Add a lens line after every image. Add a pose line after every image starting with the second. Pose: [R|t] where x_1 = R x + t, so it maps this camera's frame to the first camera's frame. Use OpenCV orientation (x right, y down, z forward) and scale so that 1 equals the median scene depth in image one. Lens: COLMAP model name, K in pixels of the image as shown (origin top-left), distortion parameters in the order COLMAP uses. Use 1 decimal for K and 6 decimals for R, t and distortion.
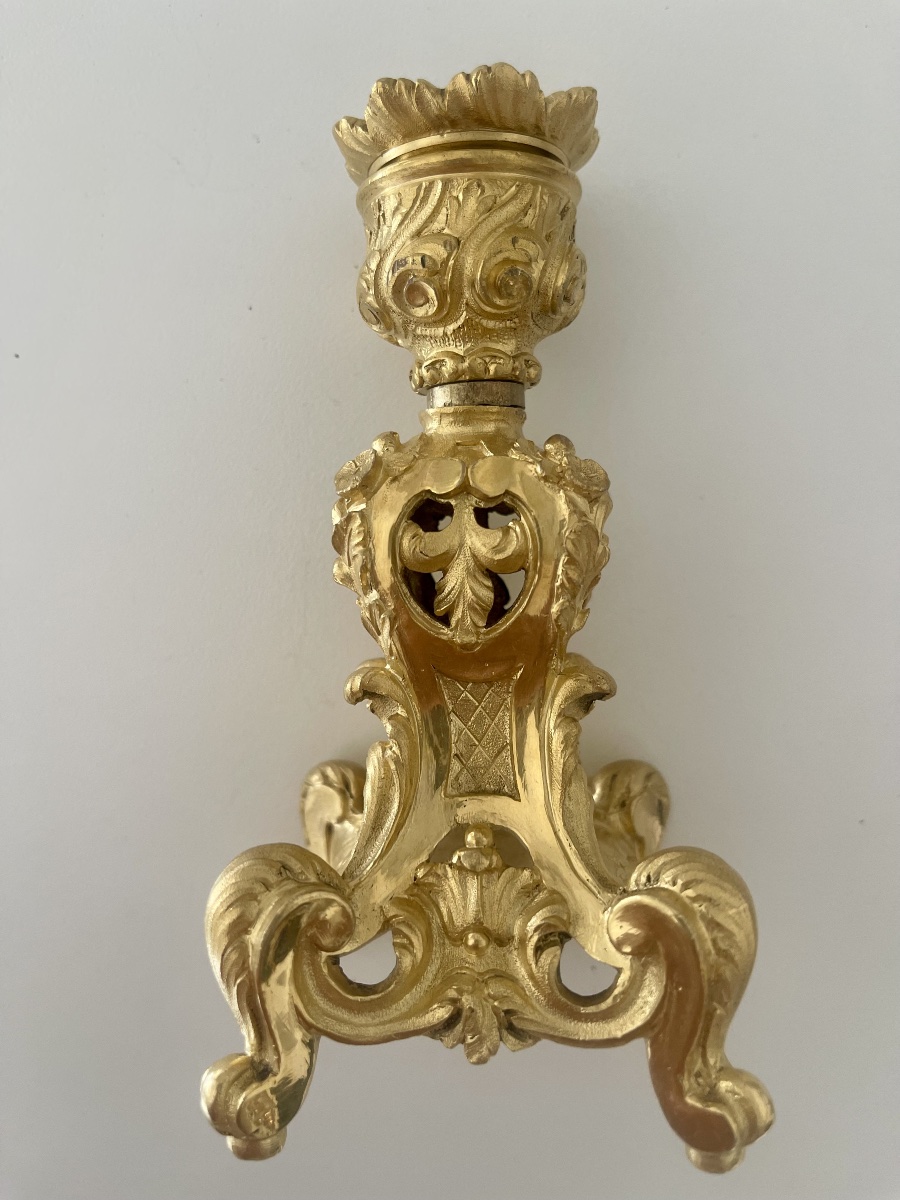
lens RADIAL K [[968.2, 0, 450.0], [0, 968.2, 600.0], [0, 0, 1]] dist [0.015194, -0.005234]
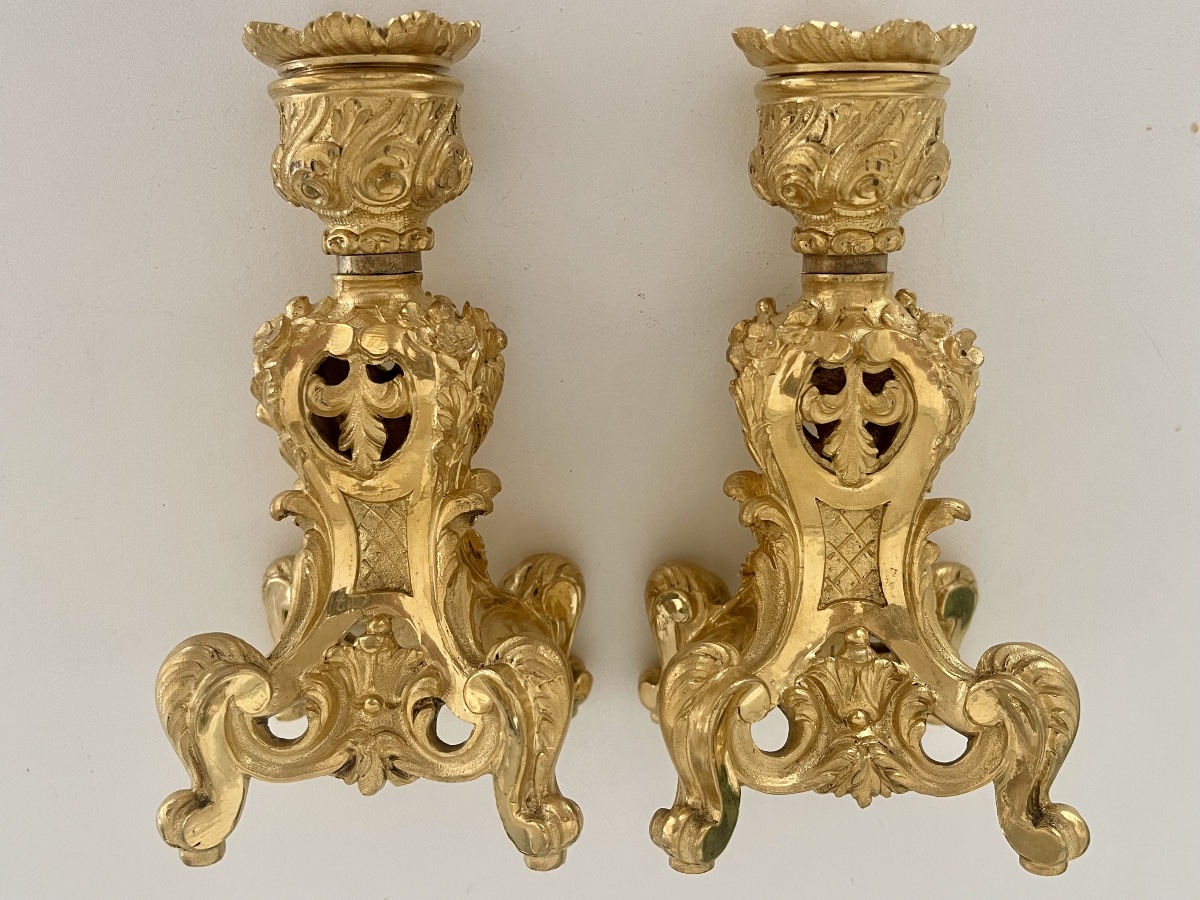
lens RADIAL K [[1191.1, 0, 600.0], [0, 1191.1, 450.0], [0, 0, 1]] dist [0.115792, -0.381917]
pose [[0.999891, -0.005280, 0.013759, 0.301880], [0.003582, 0.992688, 0.120651, -0.171032], [-0.014295, -0.120589, 0.992600, -0.528083]]
